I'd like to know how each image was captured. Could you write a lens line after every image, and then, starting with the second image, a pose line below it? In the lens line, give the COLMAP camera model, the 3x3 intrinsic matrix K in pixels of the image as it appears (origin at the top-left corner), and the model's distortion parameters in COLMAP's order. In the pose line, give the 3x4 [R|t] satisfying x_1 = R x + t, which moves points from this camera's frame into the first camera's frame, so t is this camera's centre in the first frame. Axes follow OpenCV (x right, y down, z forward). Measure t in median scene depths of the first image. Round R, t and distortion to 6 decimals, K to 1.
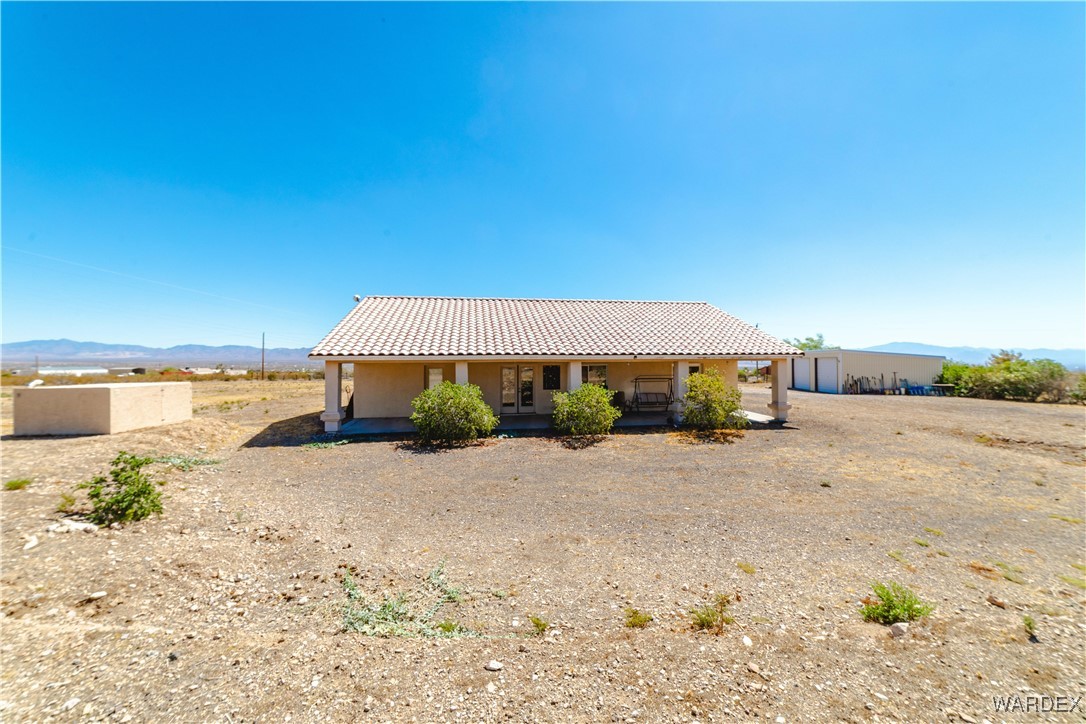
lens RADIAL K [[418.9, 0, 547.1], [0, 418.9, 355.1], [0, 0, 1]] dist [-0.032942, 0.013372]
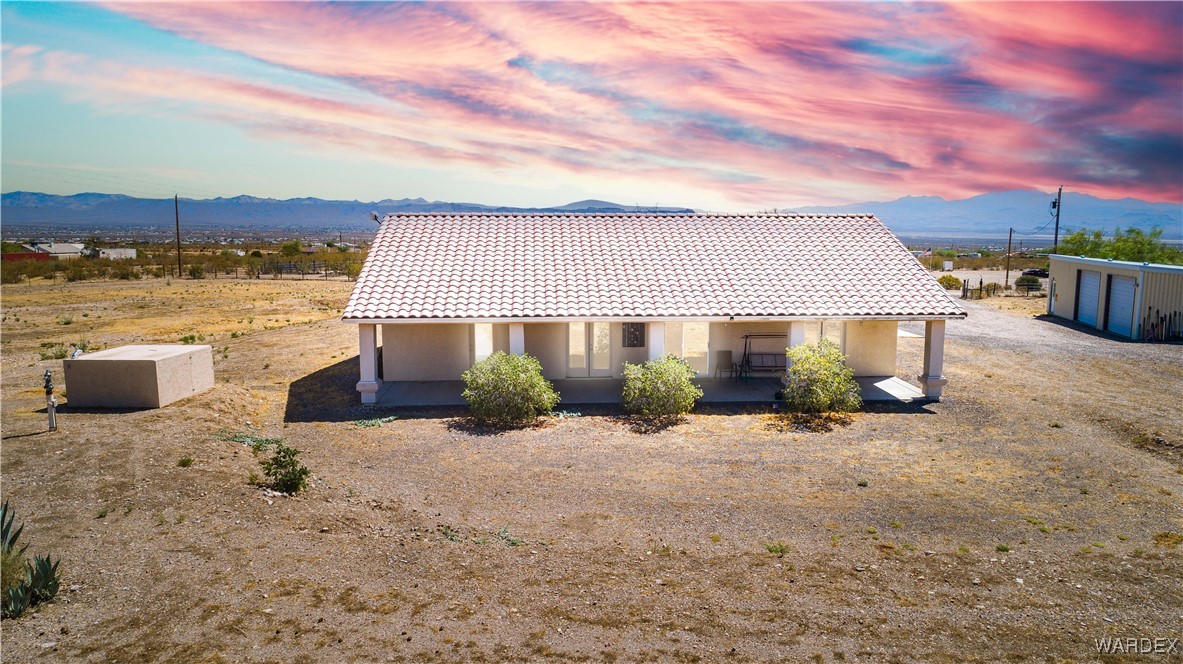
lens RADIAL K [[794.1, 0, 592.8], [0, 794.1, 346.3], [0, 0, 1]] dist [-0.004878, -0.002858]
pose [[0.994611, 0.018327, -0.102047, 0.128820], [-0.001872, 0.987266, 0.159064, -0.227145], [0.103663, -0.158016, 0.981980, -0.643330]]
